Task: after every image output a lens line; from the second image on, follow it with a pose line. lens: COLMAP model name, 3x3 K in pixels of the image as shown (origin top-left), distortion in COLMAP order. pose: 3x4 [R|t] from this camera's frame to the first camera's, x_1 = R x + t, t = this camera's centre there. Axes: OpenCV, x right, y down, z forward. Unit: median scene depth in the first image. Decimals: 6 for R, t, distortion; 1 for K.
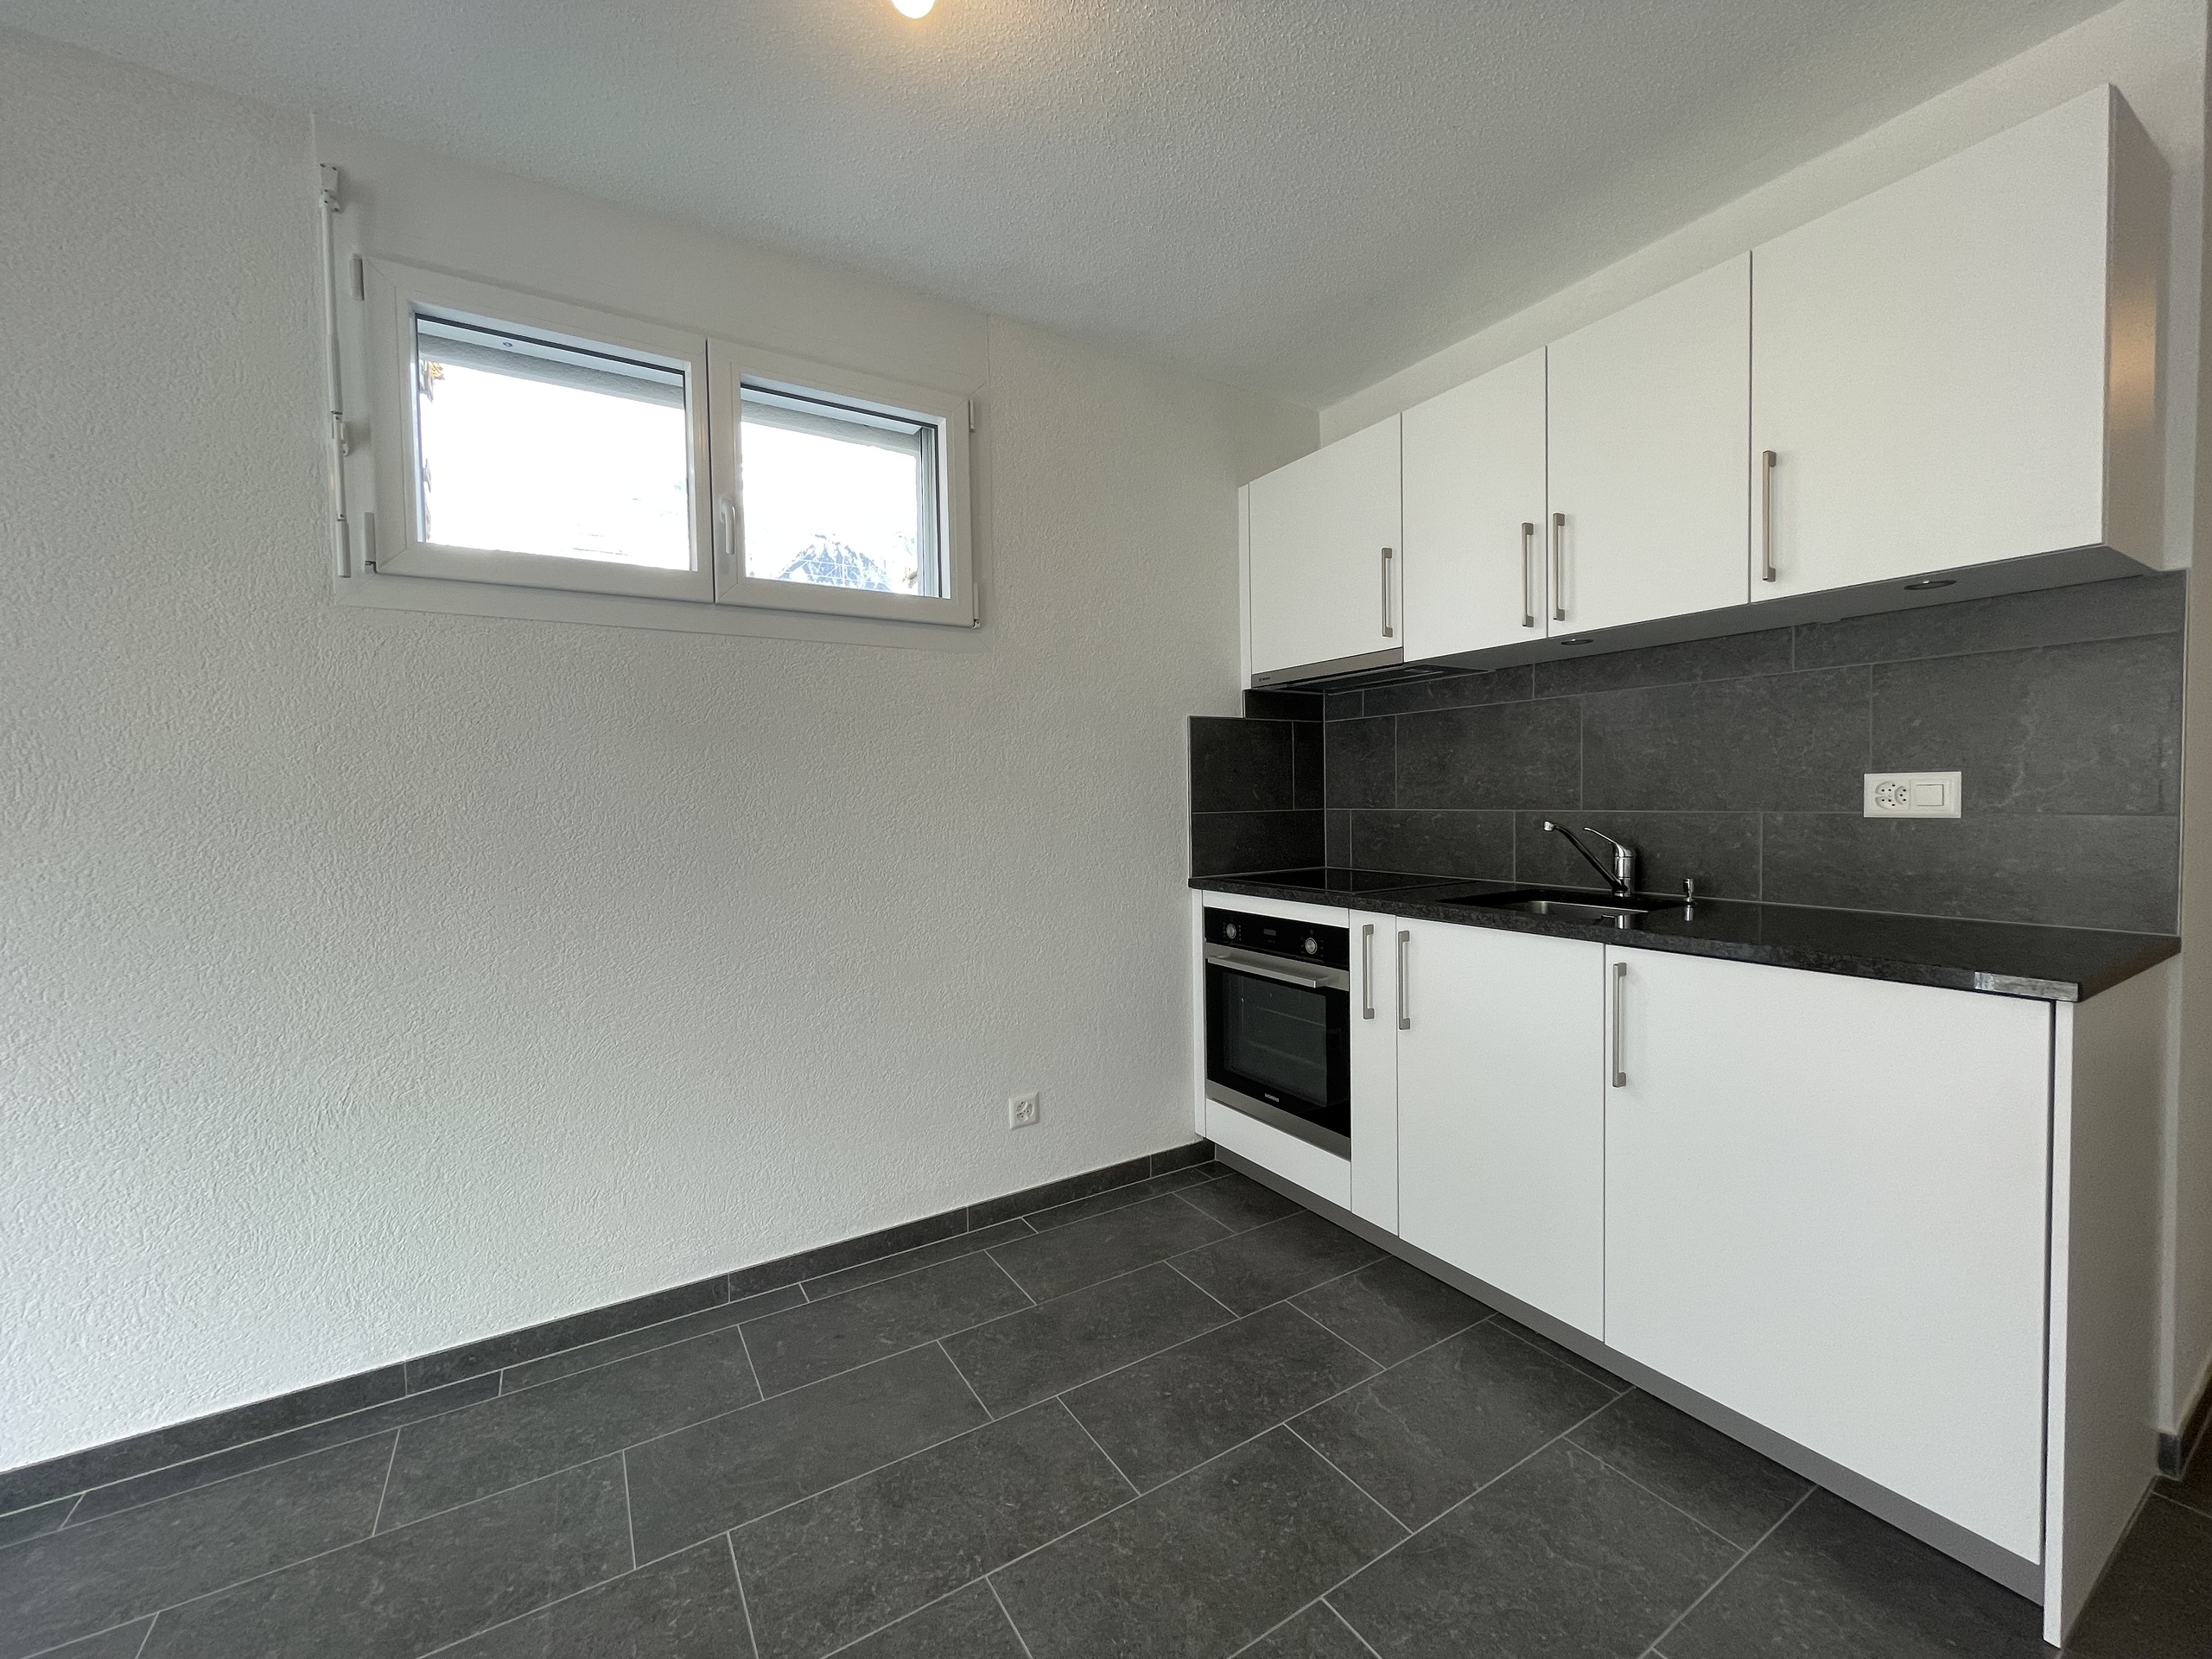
lens RADIAL K [[890.6, 0, 1106.0], [0, 890.6, 829.5], [0, 0, 1]] dist [0.000529, -0.000004]
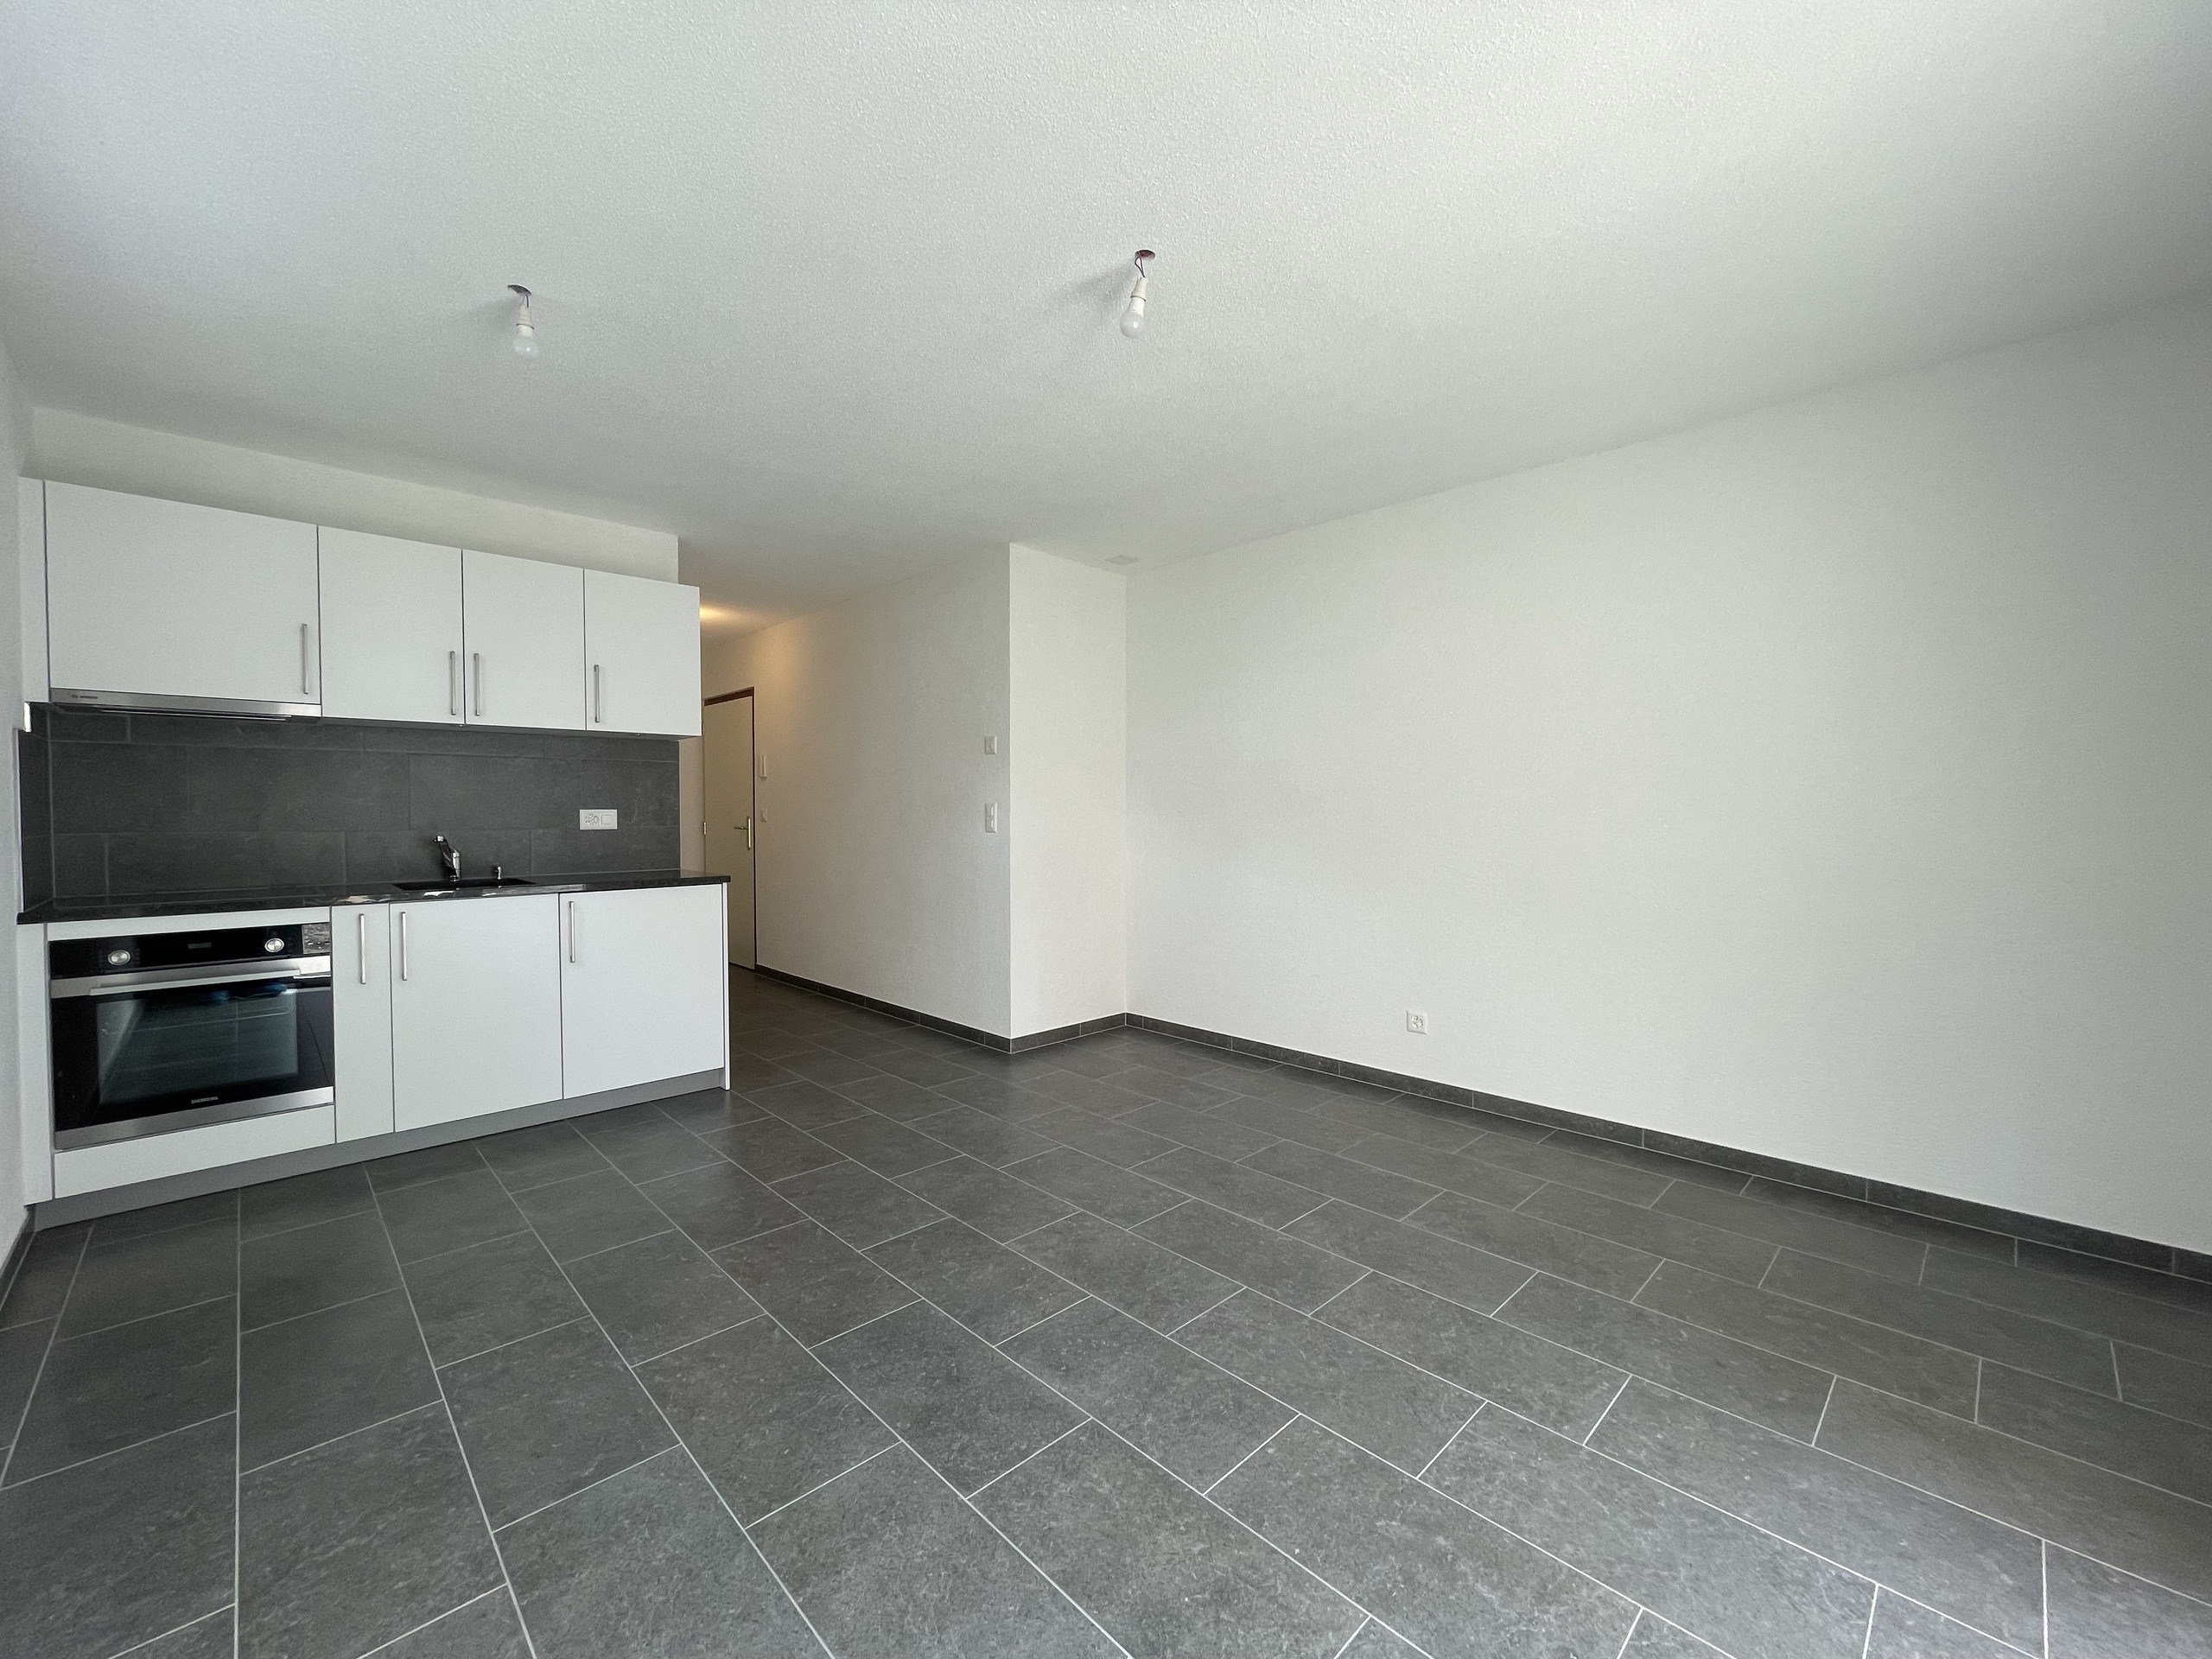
lens RADIAL K [[896.6, 0, 1109.0], [0, 896.6, 821.3], [0, 0, 1]] dist [-0.000501, -0.000151]
pose [[-0.213782, 0.002759, 0.976877, -1.183689], [0.039842, 0.999189, 0.005897, 0.003077], [-0.976069, 0.040182, -0.213719, 0.165744]]
